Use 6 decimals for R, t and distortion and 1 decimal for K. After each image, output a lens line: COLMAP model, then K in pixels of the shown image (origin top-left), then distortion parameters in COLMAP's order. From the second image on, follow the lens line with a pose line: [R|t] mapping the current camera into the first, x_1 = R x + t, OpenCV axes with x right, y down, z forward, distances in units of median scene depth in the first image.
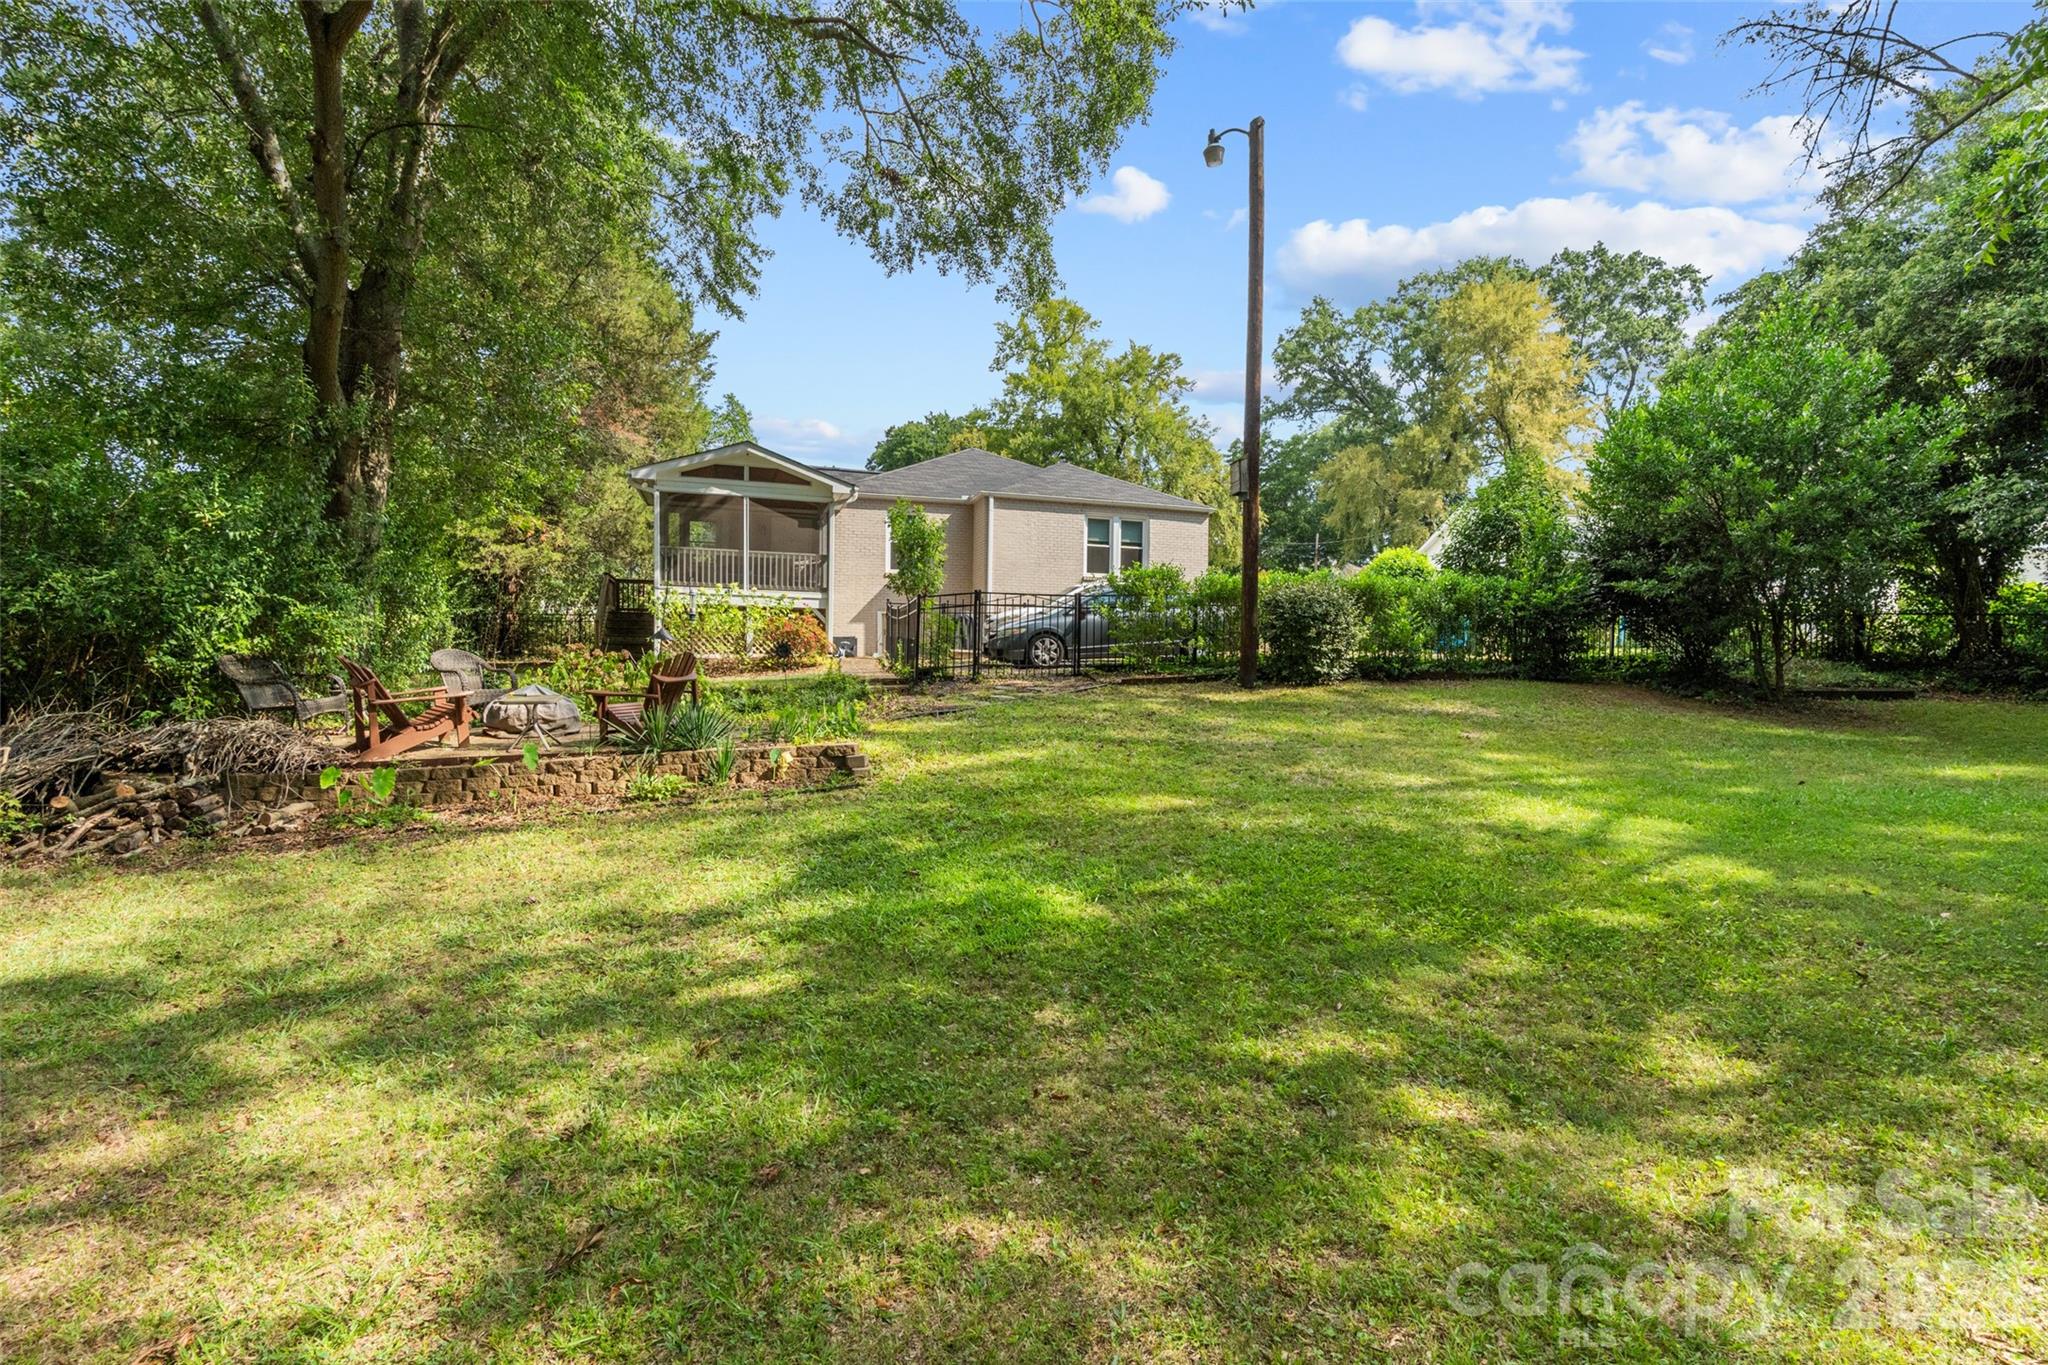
lens RADIAL K [[955.4, 0, 1026.3], [0, 955.4, 686.4], [0, 0, 1]] dist [-0.002111, -0.000282]
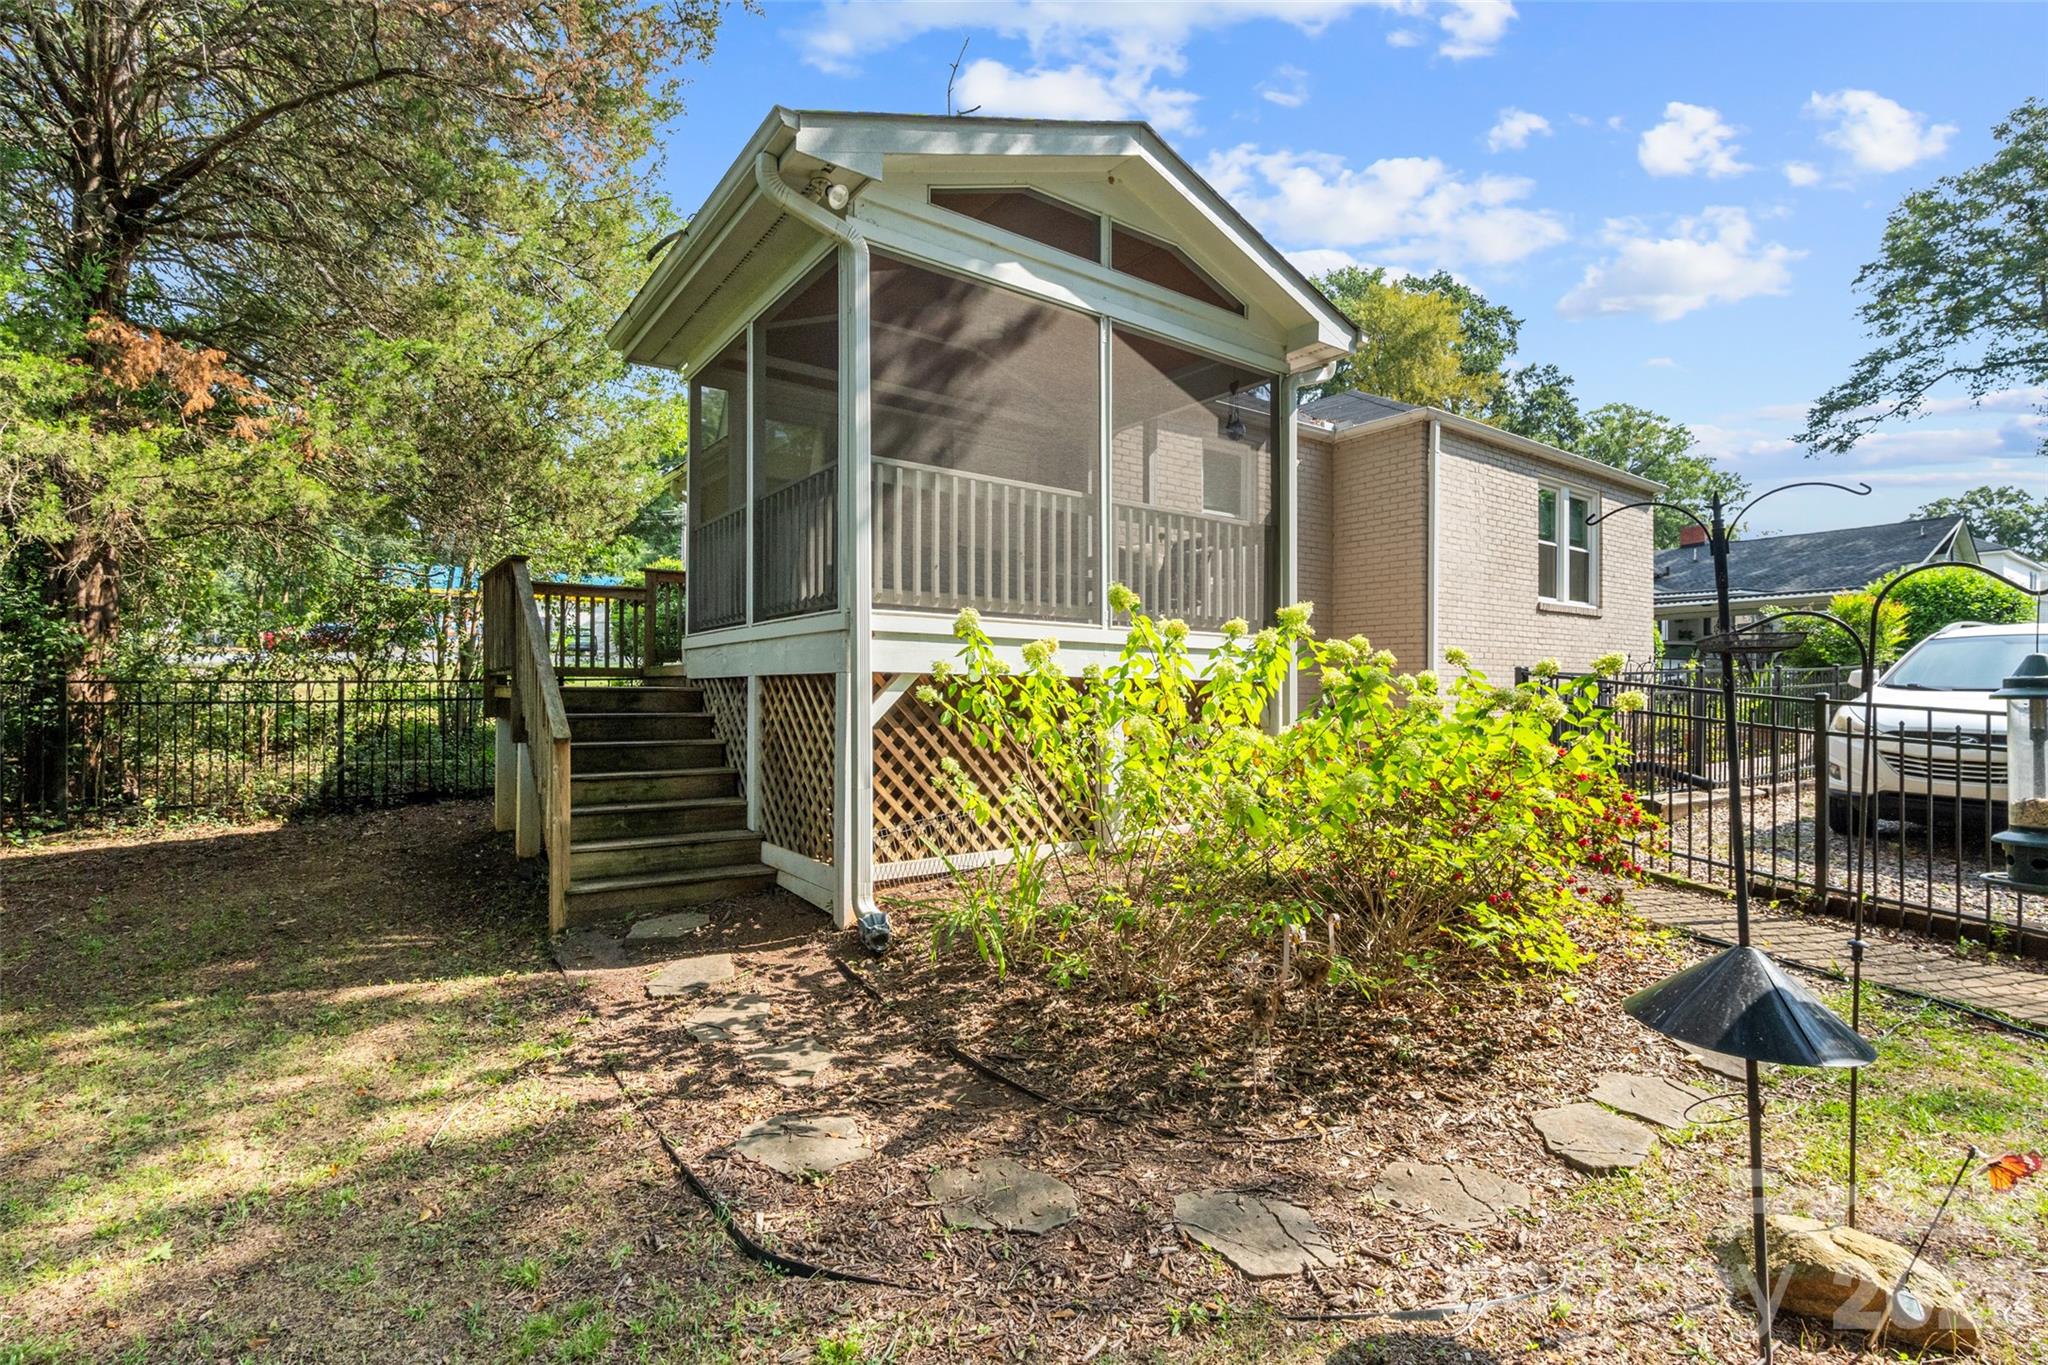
lens RADIAL K [[948.8, 0, 1018.7], [0, 948.8, 677.1], [0, 0, 1]] dist [-0.002667, -0.000591]
pose [[0.949031, -0.003229, 0.315165, -0.392479], [0.013265, 0.999471, -0.029704, -0.072340], [-0.314902, 0.032371, 0.948572, 0.688591]]
